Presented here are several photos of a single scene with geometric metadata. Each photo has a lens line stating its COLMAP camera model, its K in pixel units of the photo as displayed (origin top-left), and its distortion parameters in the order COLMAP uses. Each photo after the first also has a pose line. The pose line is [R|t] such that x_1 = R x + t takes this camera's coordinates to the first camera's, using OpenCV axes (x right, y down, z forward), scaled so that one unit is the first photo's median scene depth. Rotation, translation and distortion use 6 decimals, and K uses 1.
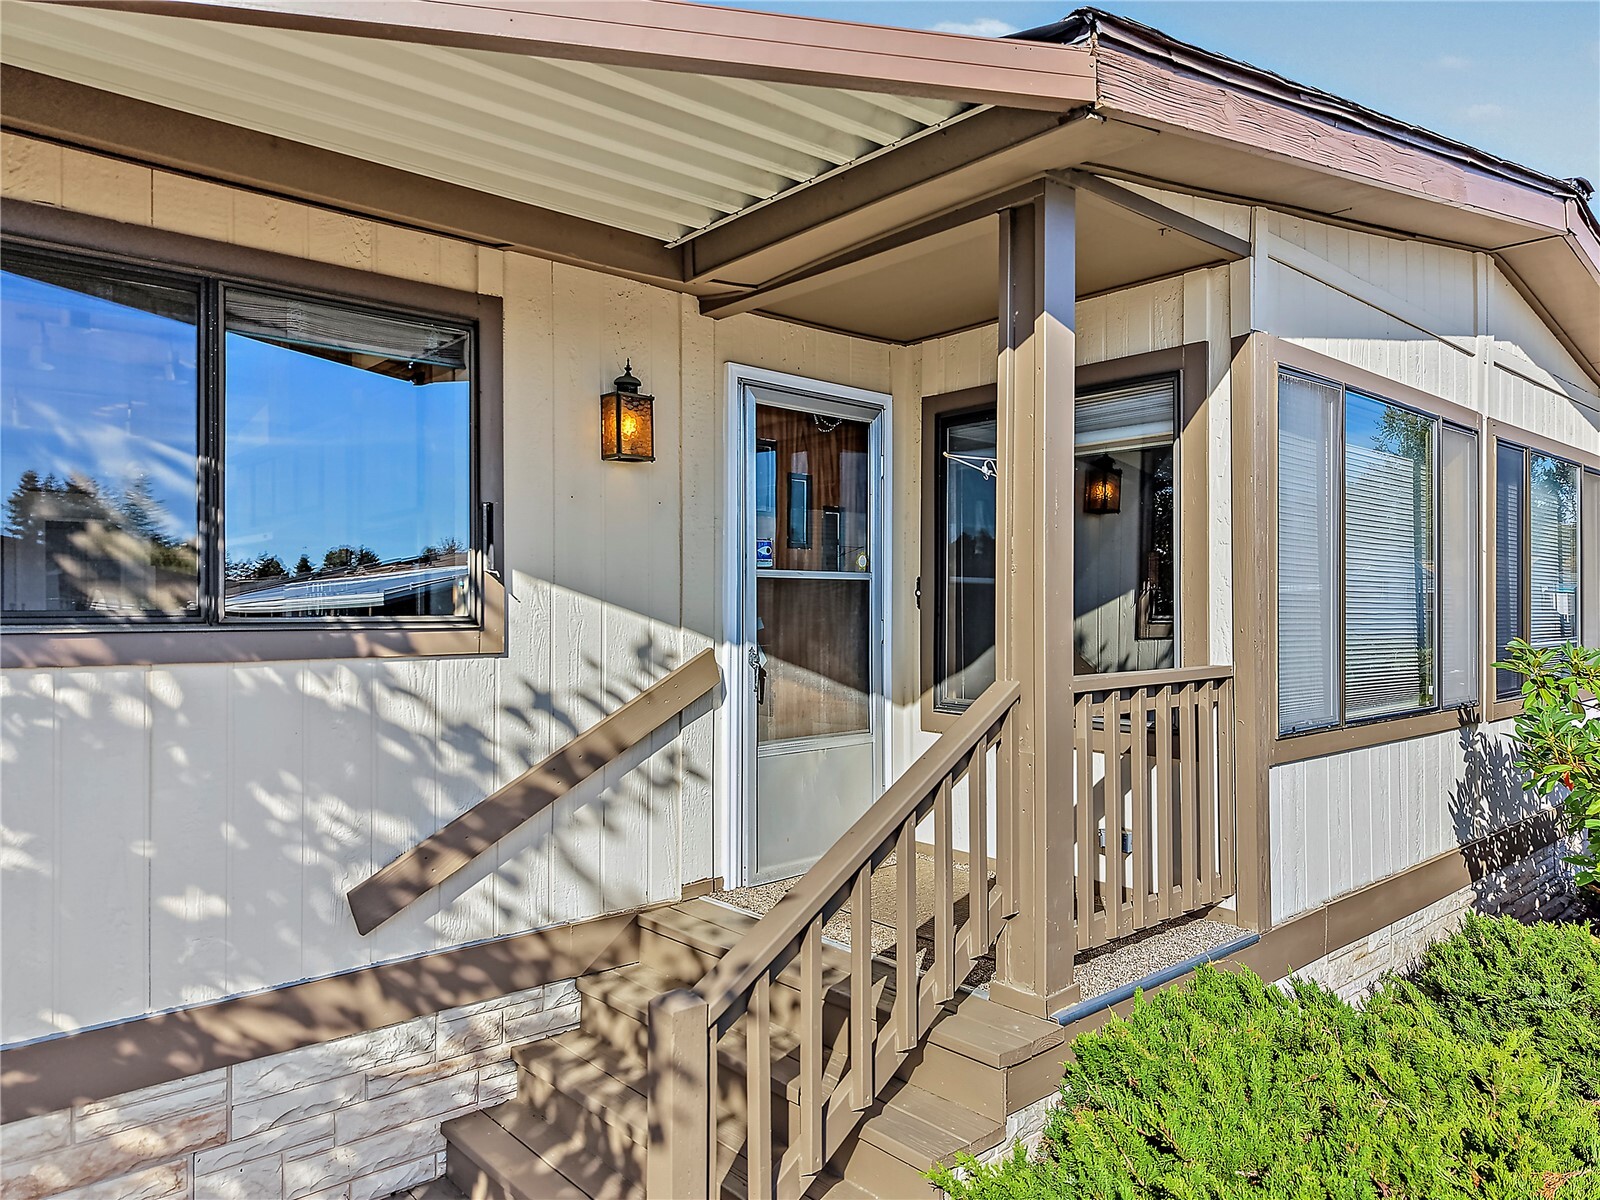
lens RADIAL K [[1085.7, 0, 795.5], [0, 1085.7, 605.9], [0, 0, 1]] dist [0.020851, -0.008187]
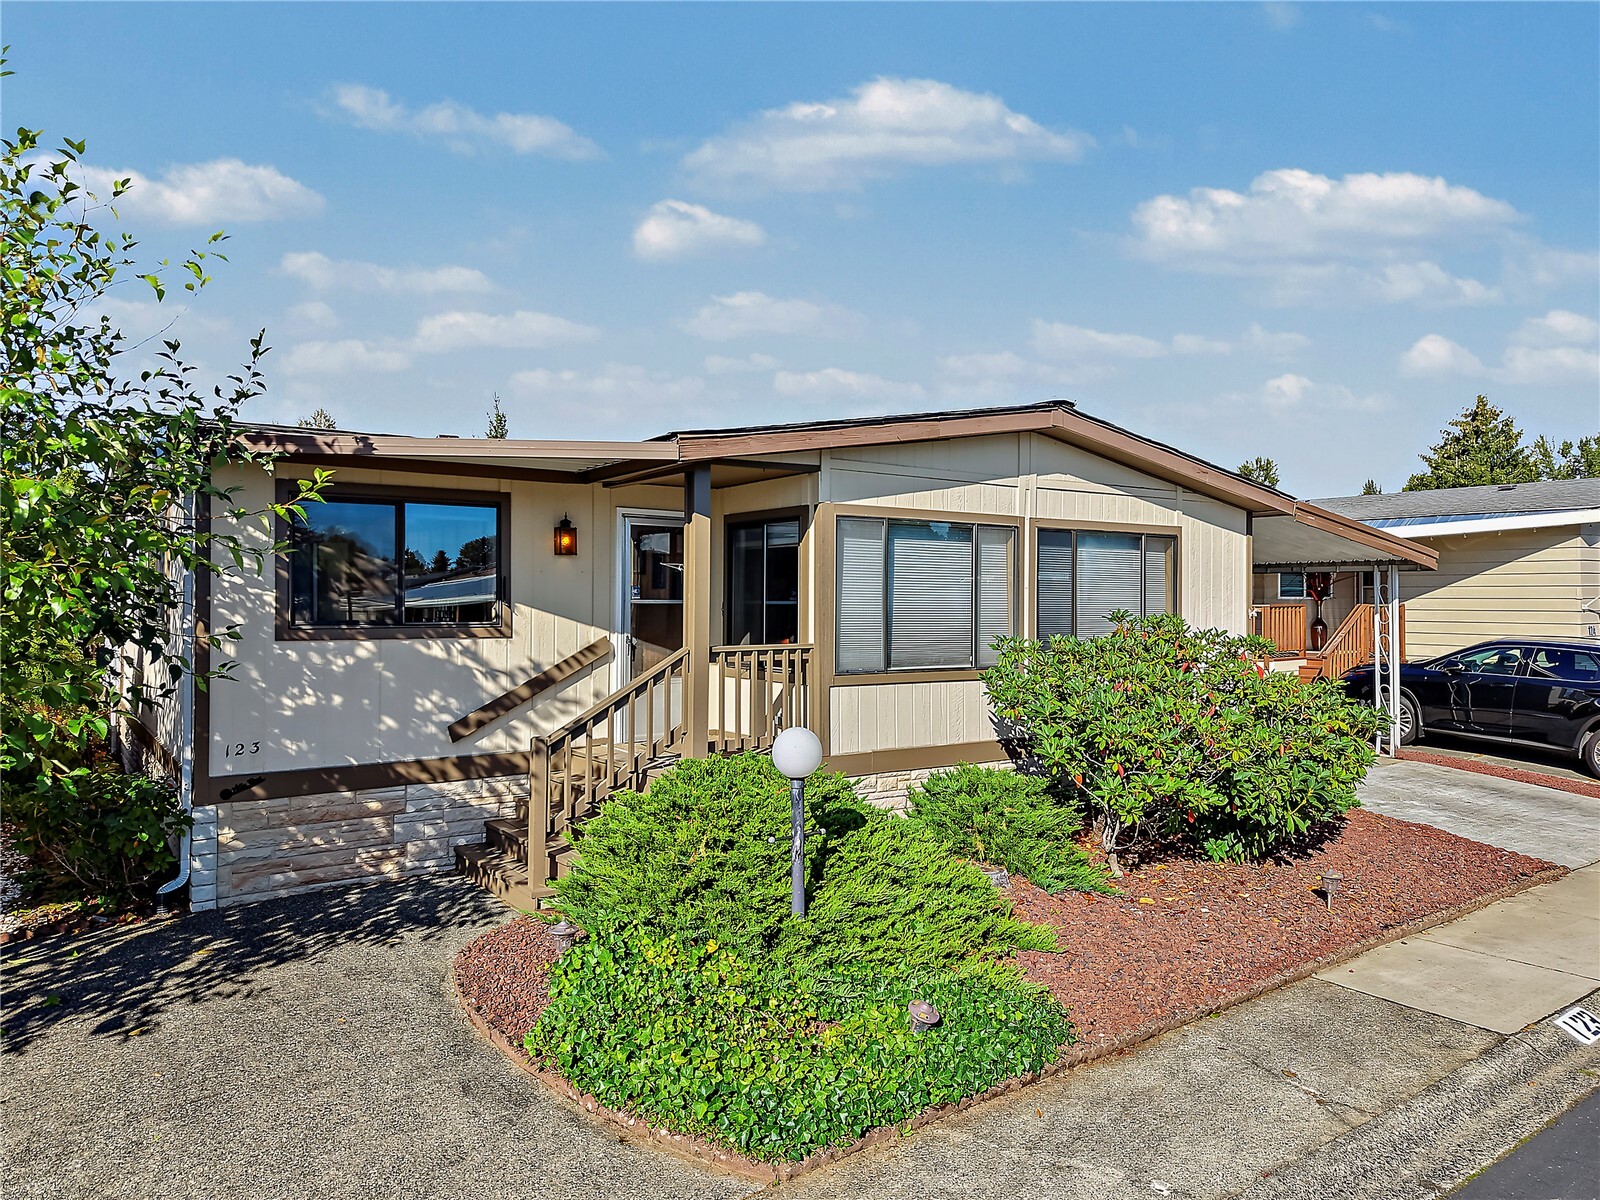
lens RADIAL K [[1085.7, 0, 804.4], [0, 1085.7, 596.6], [0, 0, 1]] dist [0.020851, -0.008187]
pose [[0.994899, 0.001981, -0.100853, 0.586279], [-0.002177, 0.999996, -0.001832, -0.040453], [0.100849, 0.002042, 0.994900, -1.262406]]
